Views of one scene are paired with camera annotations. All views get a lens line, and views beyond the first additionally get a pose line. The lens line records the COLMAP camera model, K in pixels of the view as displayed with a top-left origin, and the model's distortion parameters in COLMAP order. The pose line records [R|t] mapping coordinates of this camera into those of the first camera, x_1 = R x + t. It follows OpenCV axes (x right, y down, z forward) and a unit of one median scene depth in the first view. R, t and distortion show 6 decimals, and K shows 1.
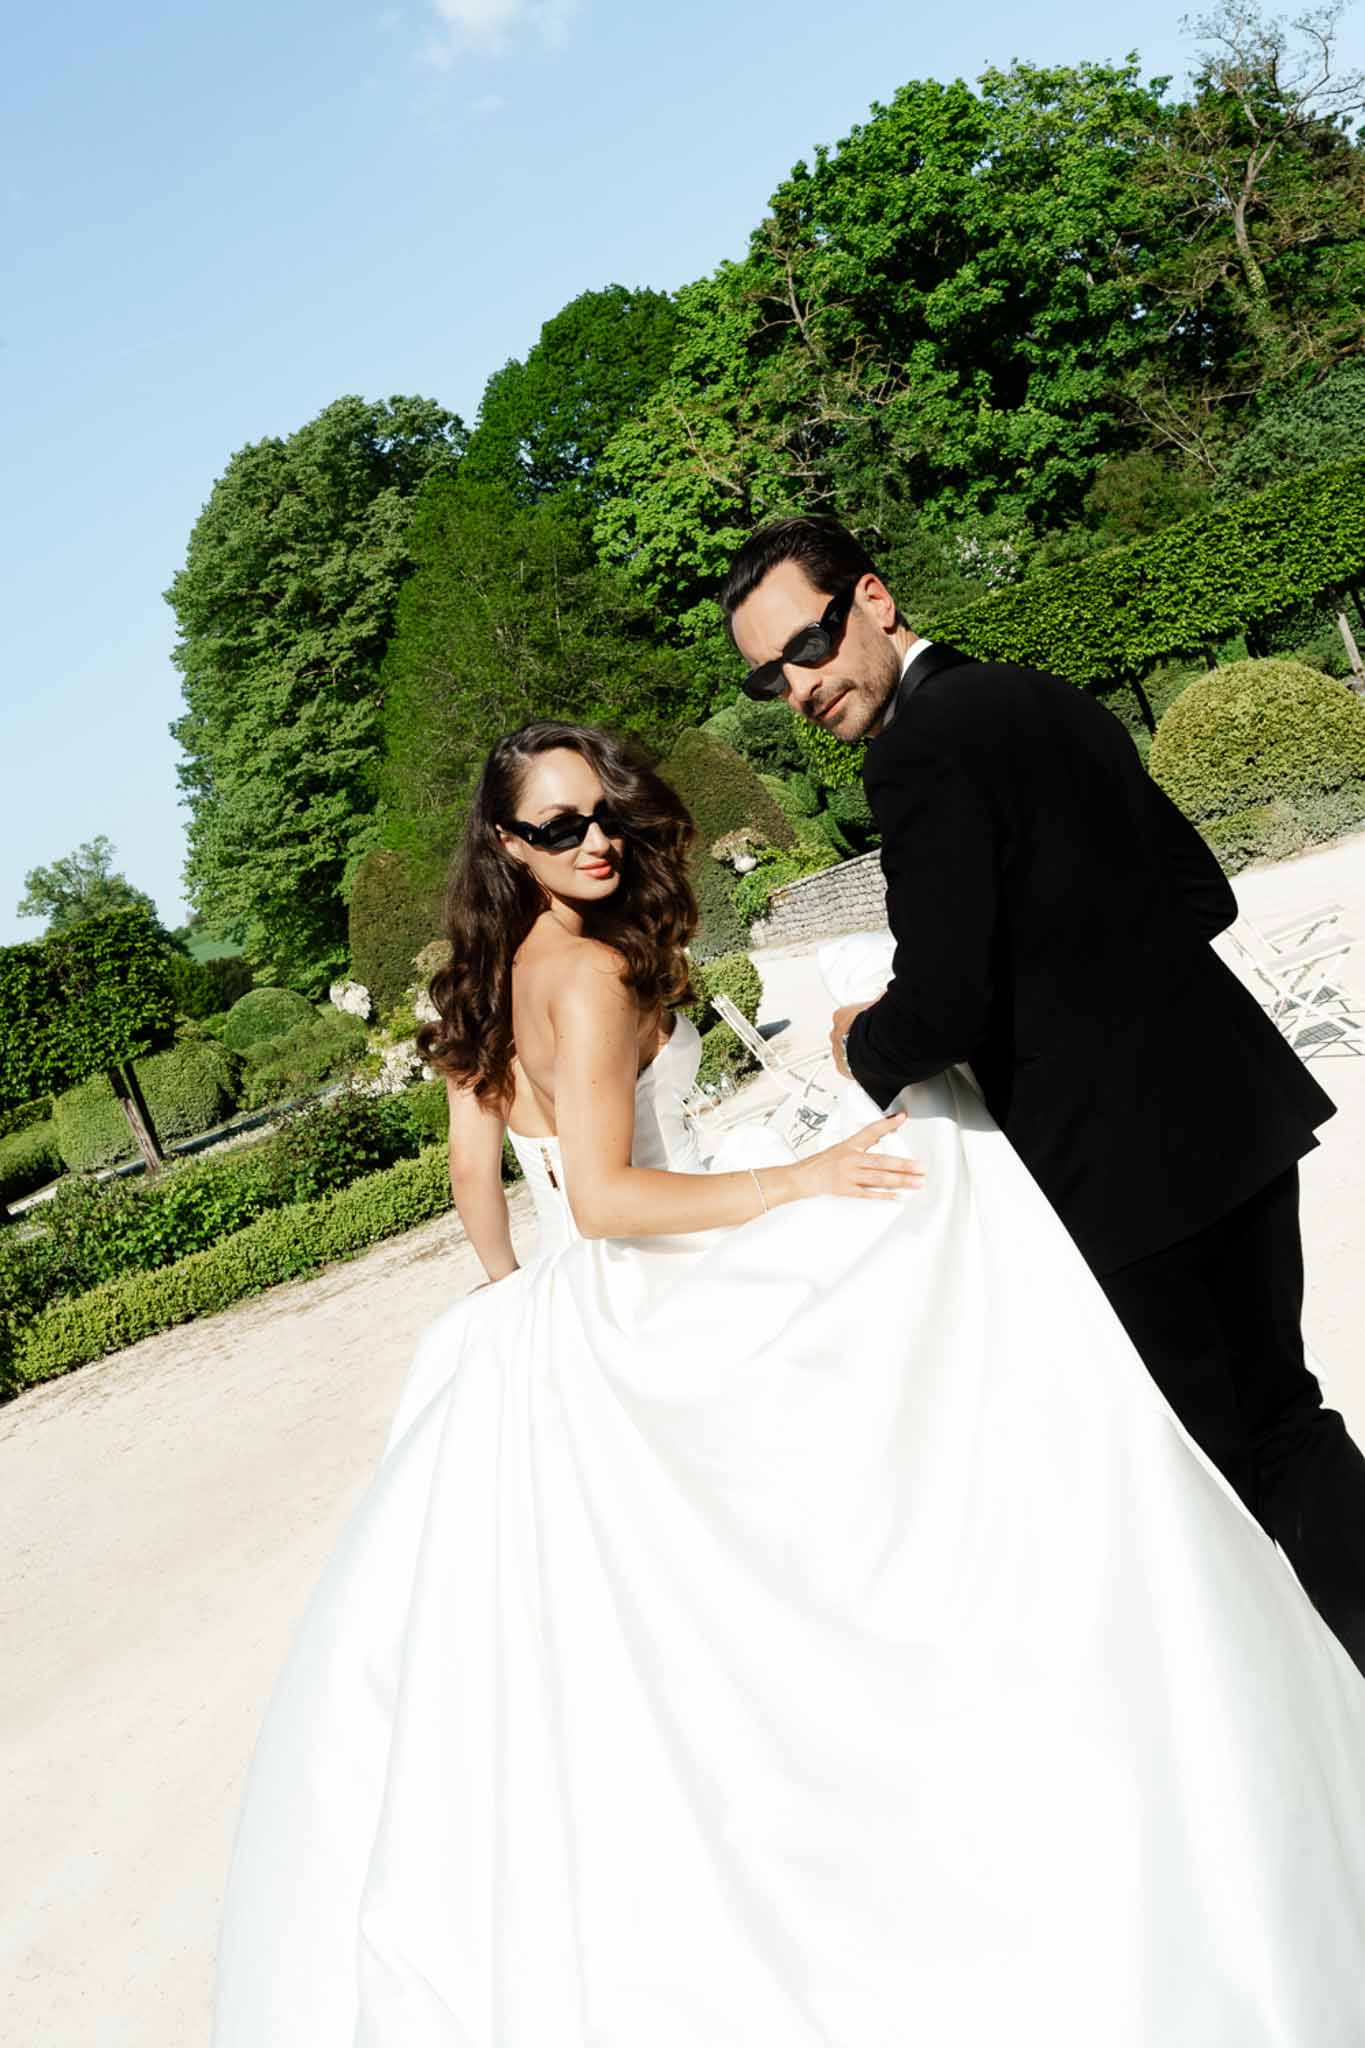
lens RADIAL K [[1918.9, 0, 682.5], [0, 1918.9, 1024.0], [0, 0, 1]] dist [-0.012569, 0.006834]
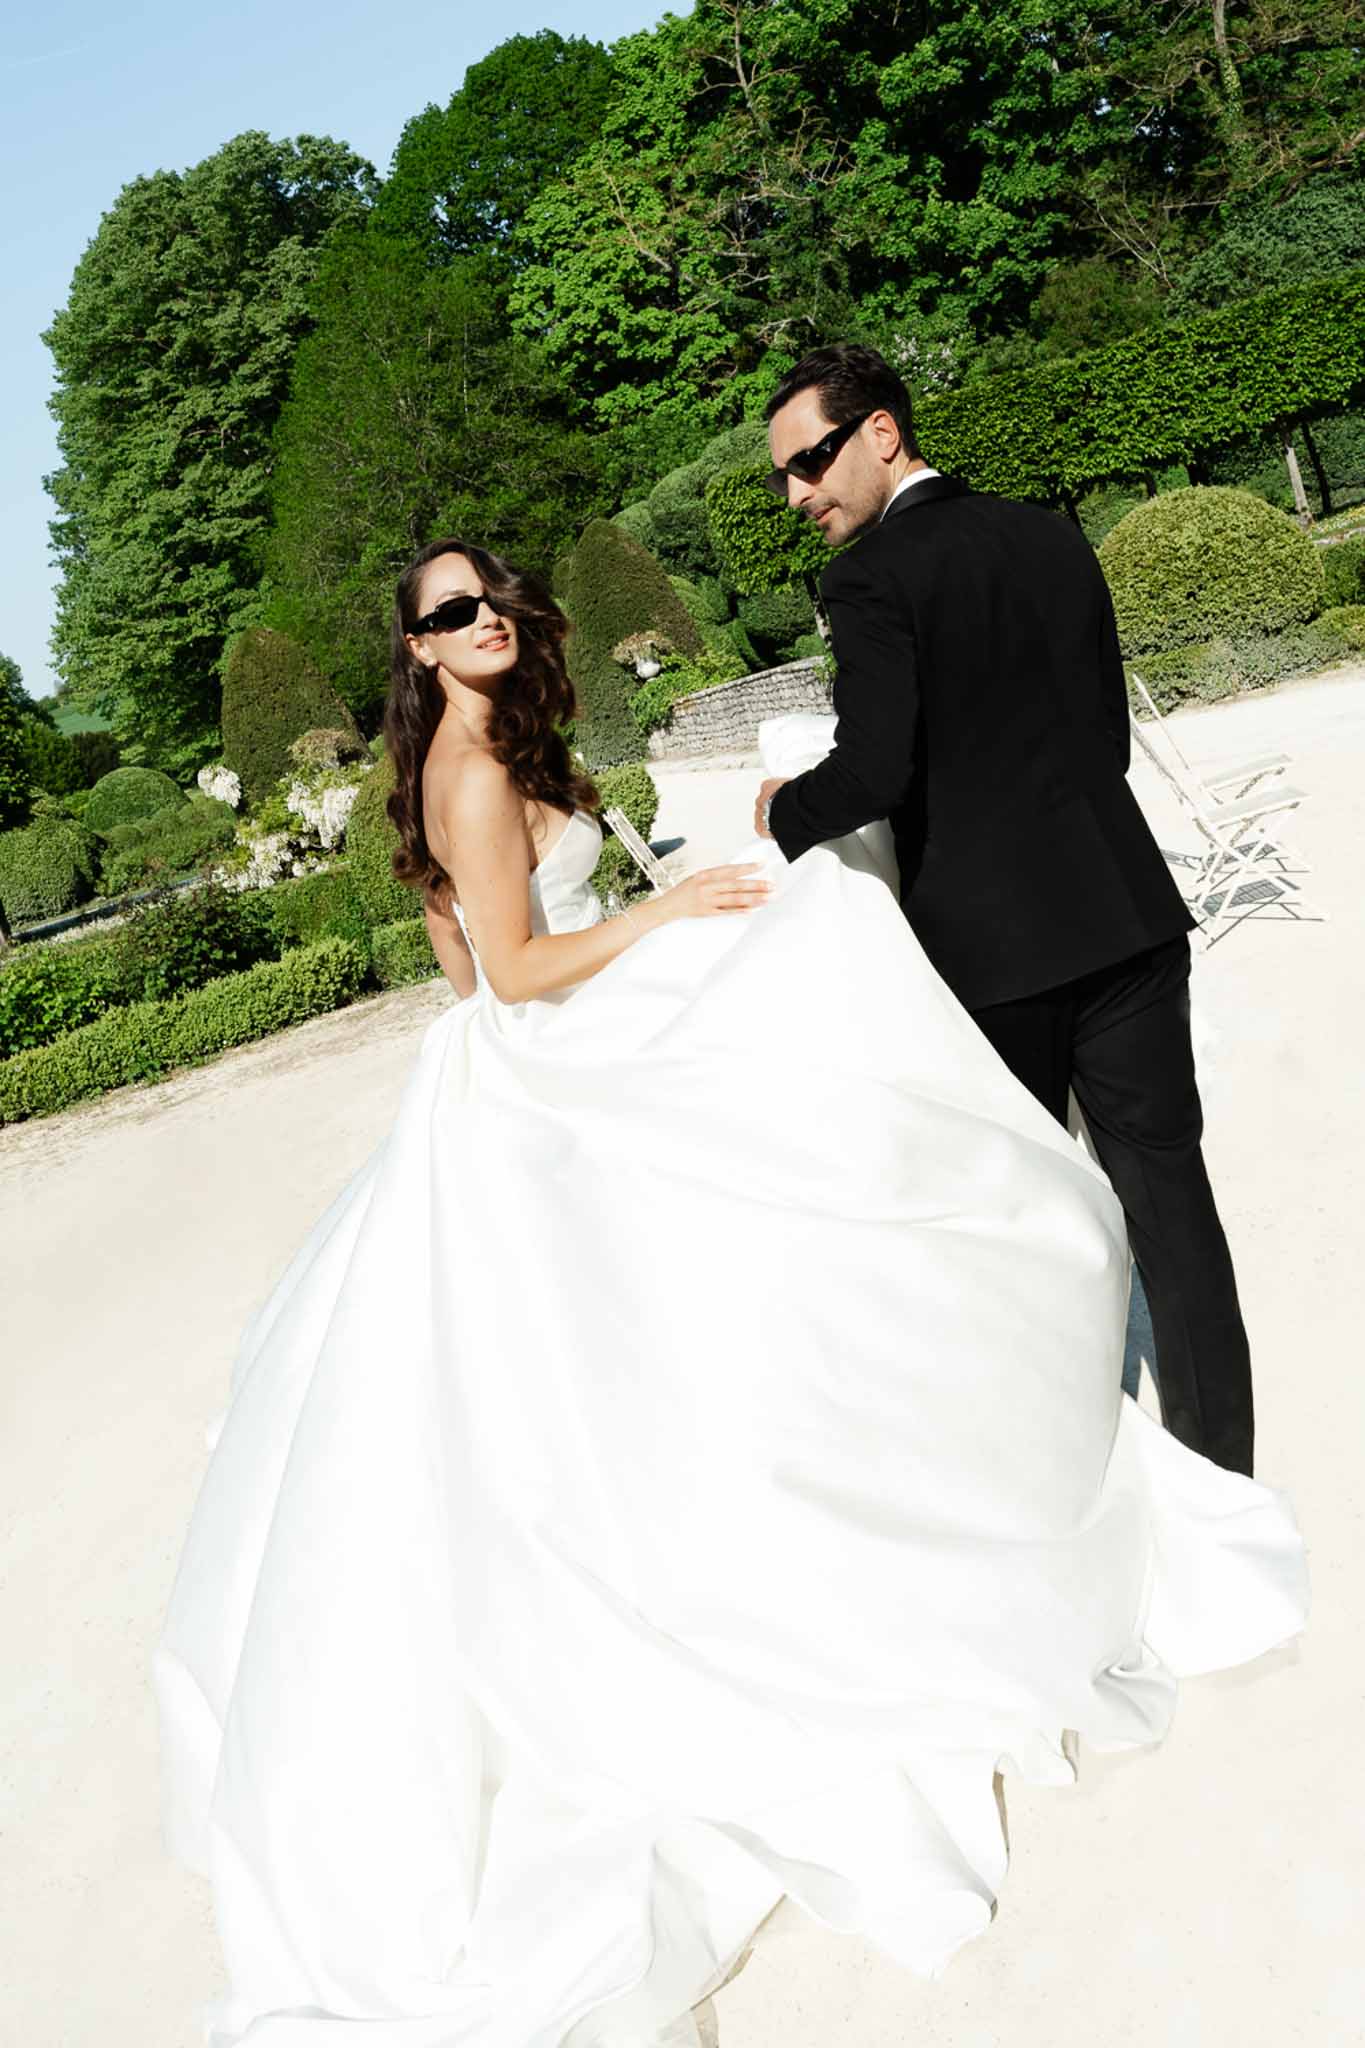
lens RADIAL K [[1981.1, 0, 648.6], [0, 1981.1, 983.8], [0, 0, 1]] dist [-0.006241, 0.002029]
pose [[0.997122, 0.061975, 0.043674, -0.000007], [-0.065055, 0.995204, 0.073059, -0.000435], [-0.038937, -0.075690, 0.996371, 0.011195]]
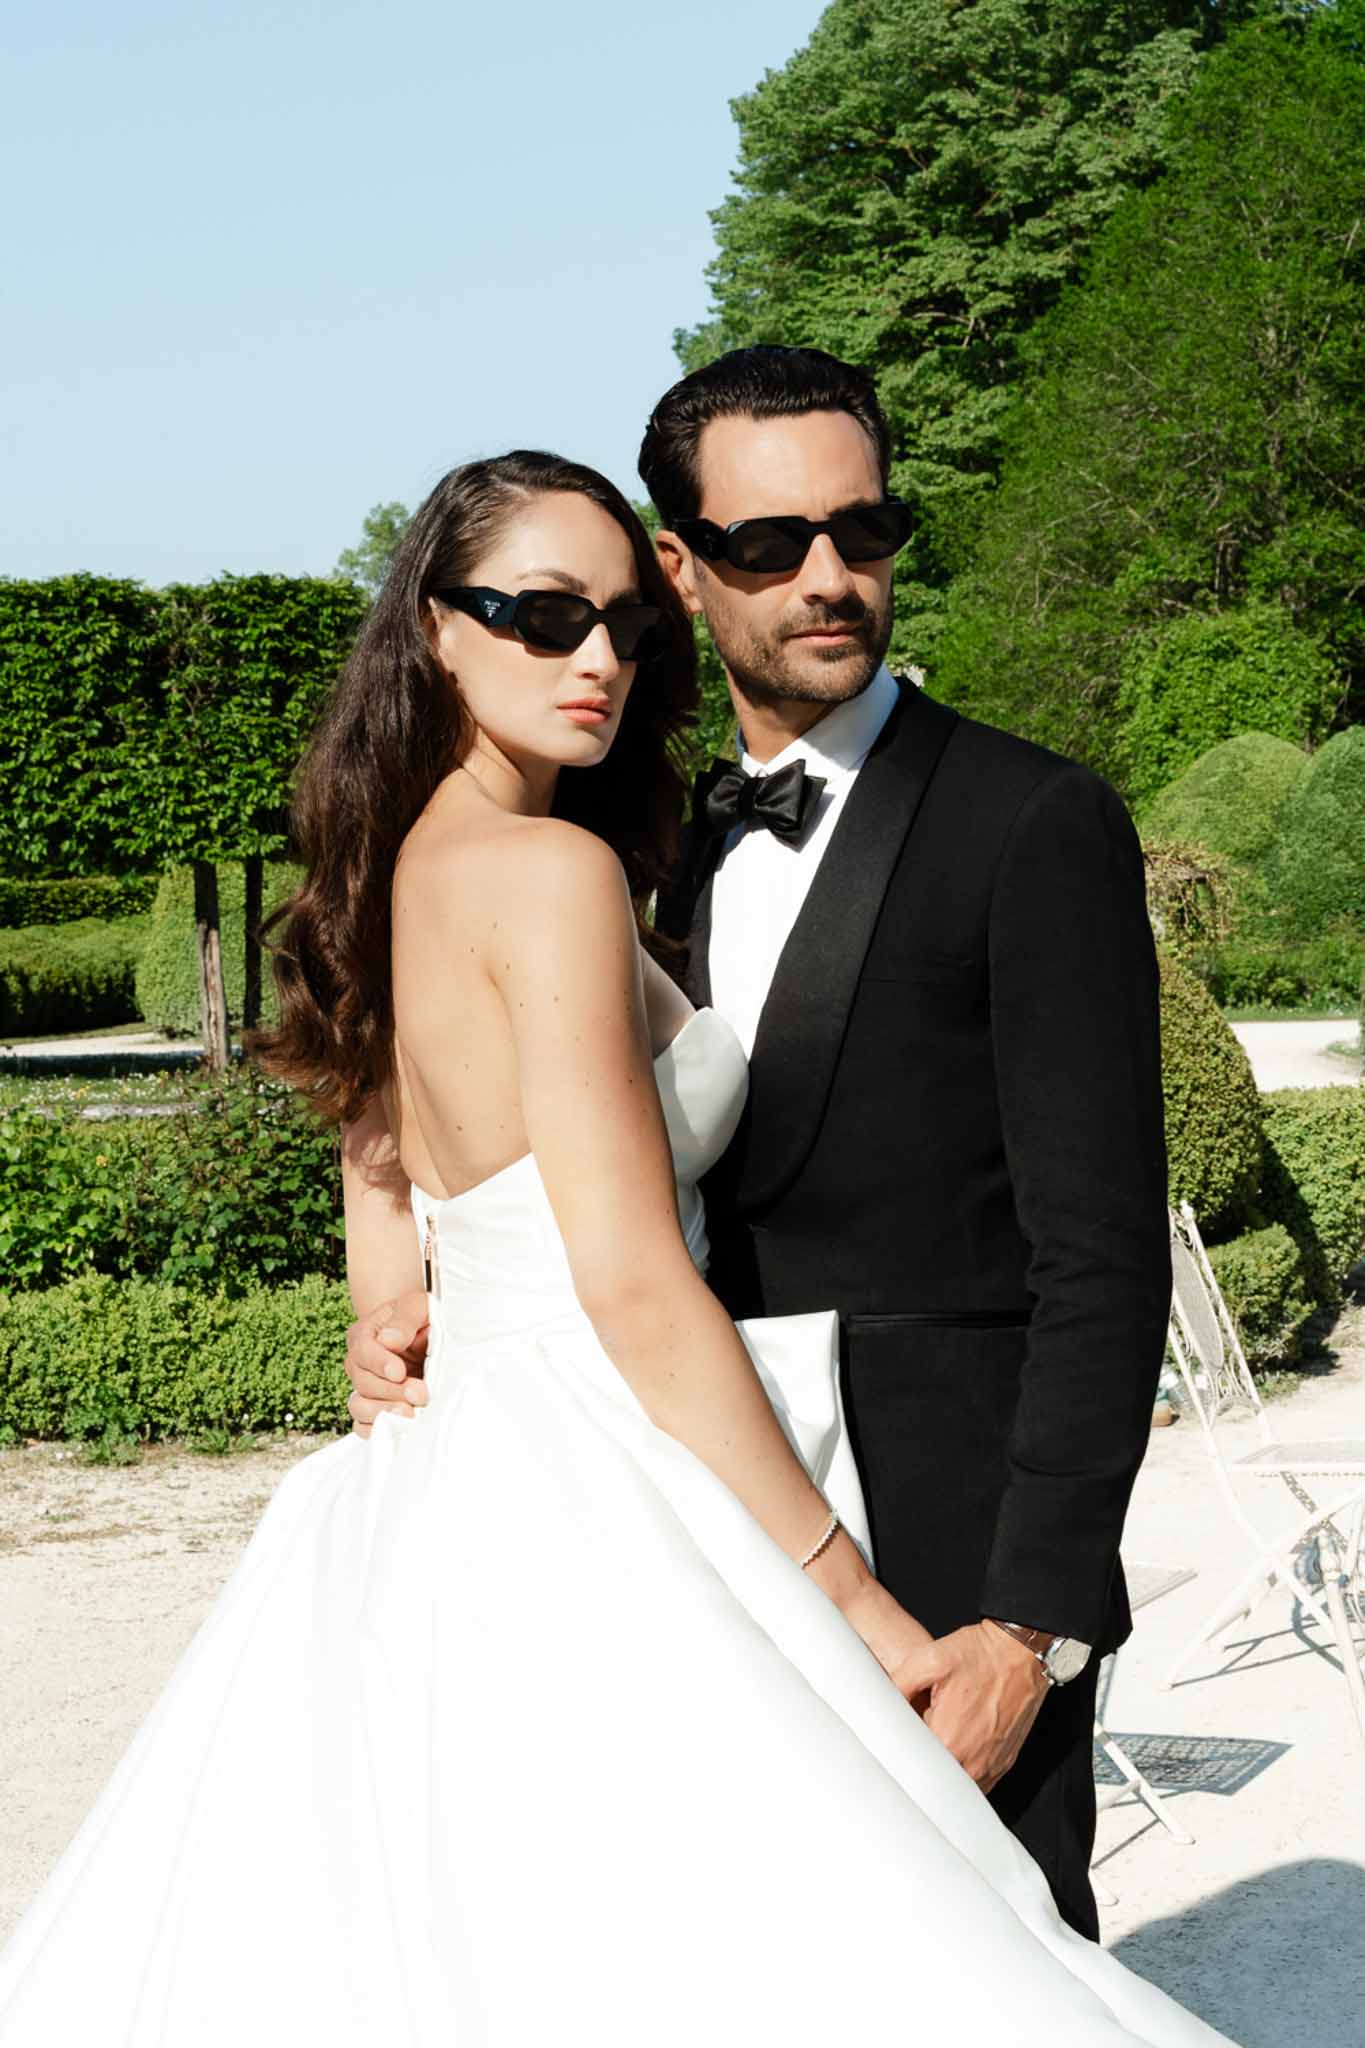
lens RADIAL K [[3253.7, 0, 682.5], [0, 3253.7, 1024.0], [0, 0, 1]] dist [-0.008933, 0.049807]
pose [[0.913650, 0.343822, -0.216863, 0.015717], [-0.342648, 0.938423, 0.044222, -0.011574], [0.218713, 0.033904, 0.975200, 0.104133]]
